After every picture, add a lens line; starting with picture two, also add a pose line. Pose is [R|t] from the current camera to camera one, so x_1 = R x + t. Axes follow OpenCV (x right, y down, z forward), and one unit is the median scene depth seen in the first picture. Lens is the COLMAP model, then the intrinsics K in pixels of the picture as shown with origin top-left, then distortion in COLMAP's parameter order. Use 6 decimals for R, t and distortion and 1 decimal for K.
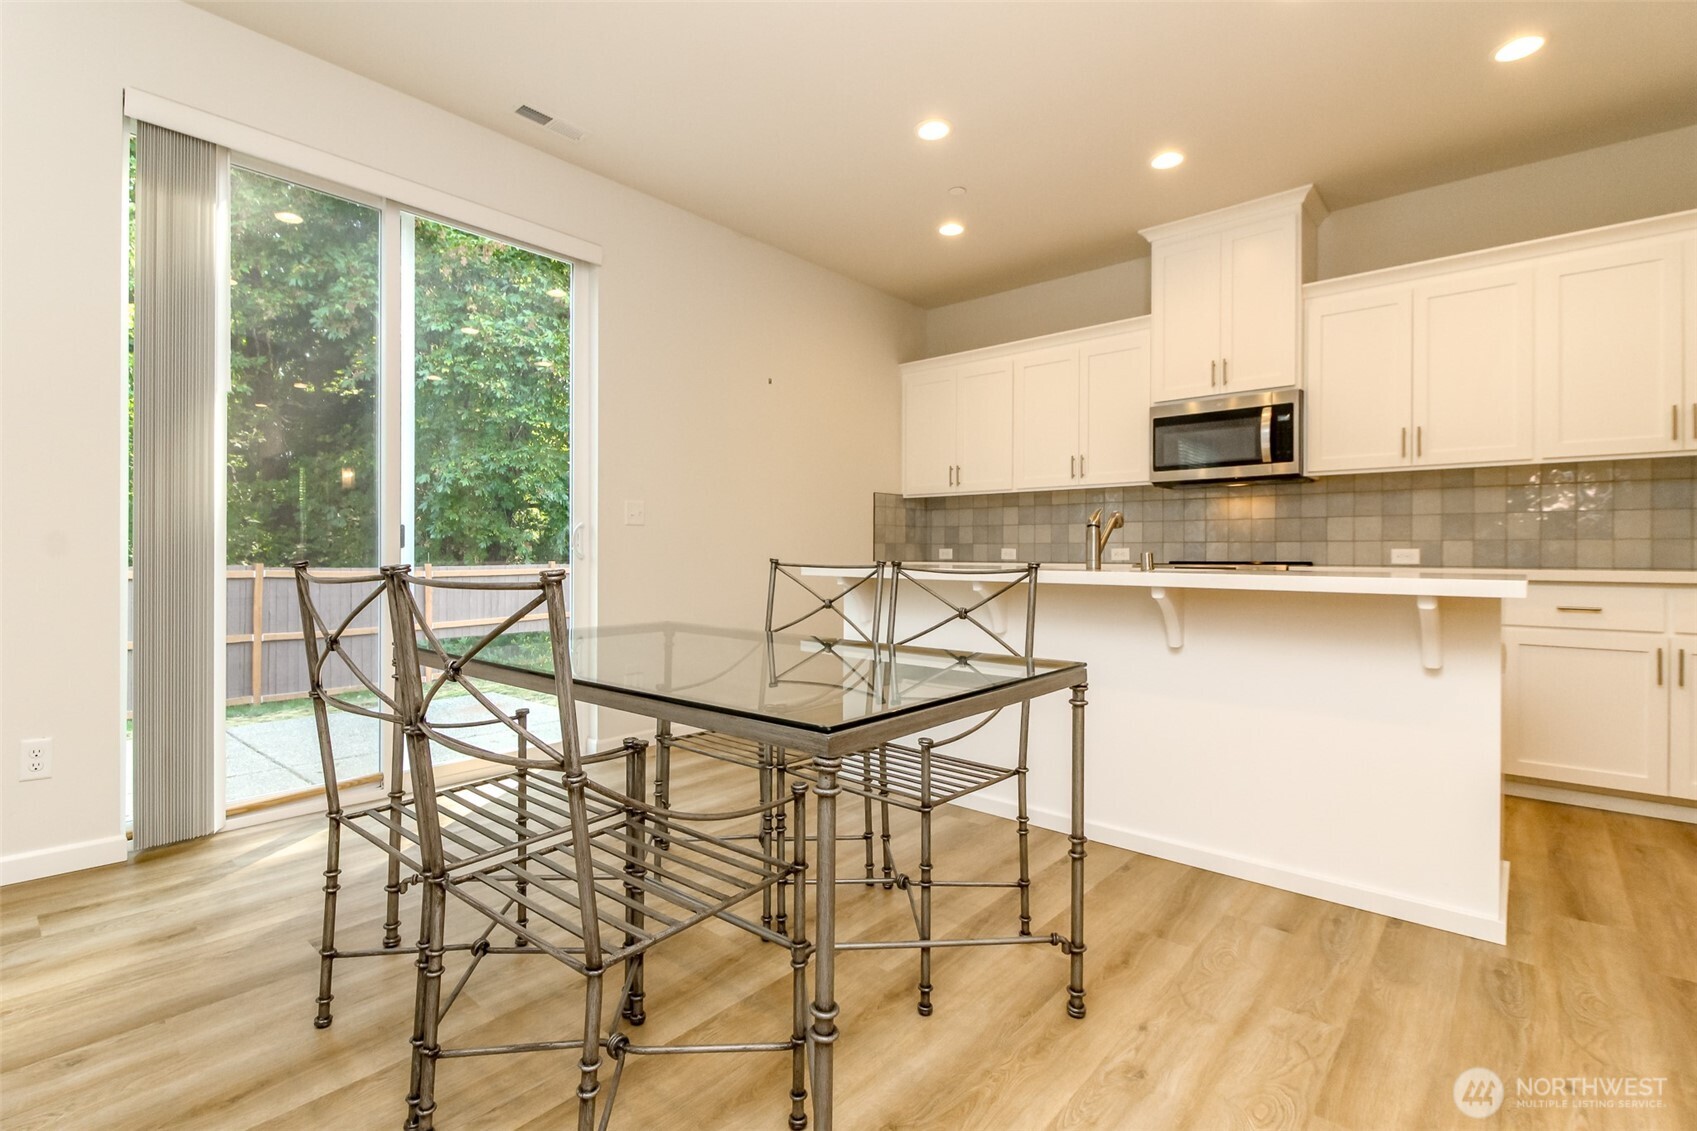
lens RADIAL K [[782.4, 0, 838.6], [0, 782.4, 568.9], [0, 0, 1]] dist [-0.001369, -0.001629]
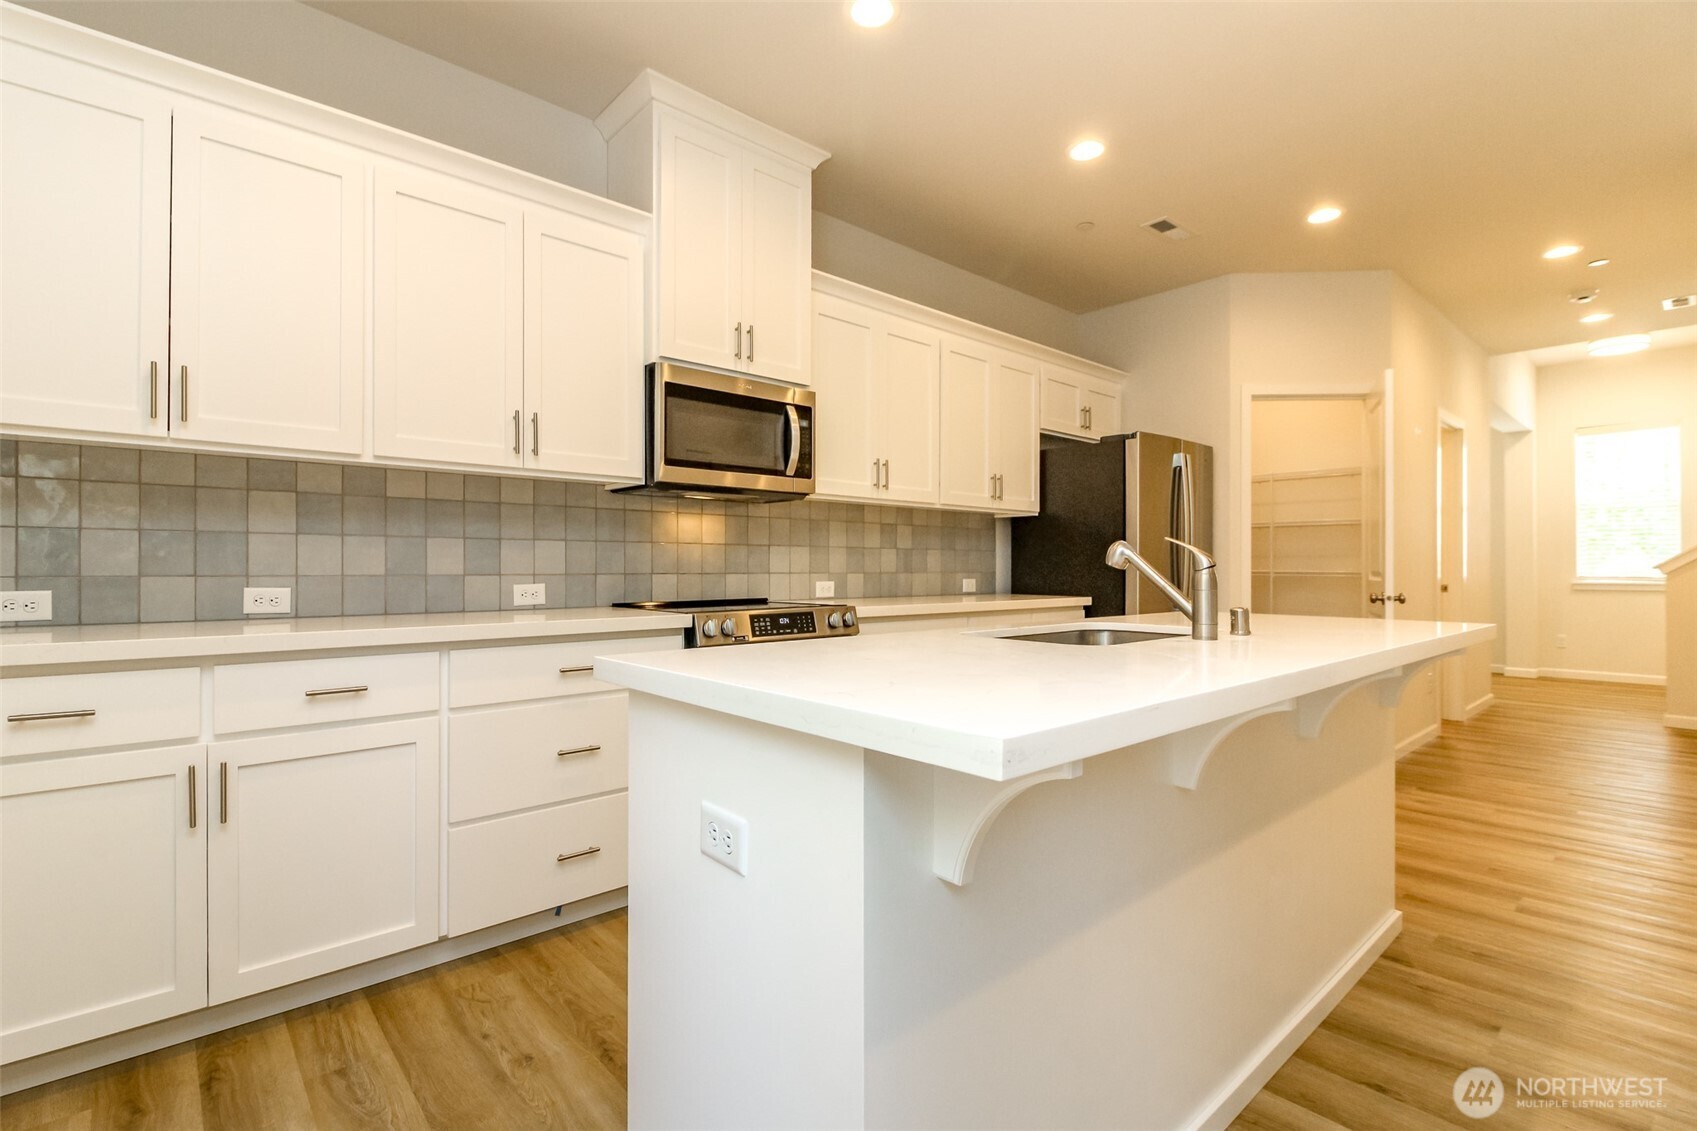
lens RADIAL K [[782.4, 0, 843.0], [0, 782.4, 565.7], [0, 0, 1]] dist [-0.001369, -0.001629]
pose [[0.117647, 0.008094, 0.993022, -0.227427], [0.027347, 0.999561, -0.011387, -0.032410], [-0.992679, 0.028496, 0.117374, 0.838126]]
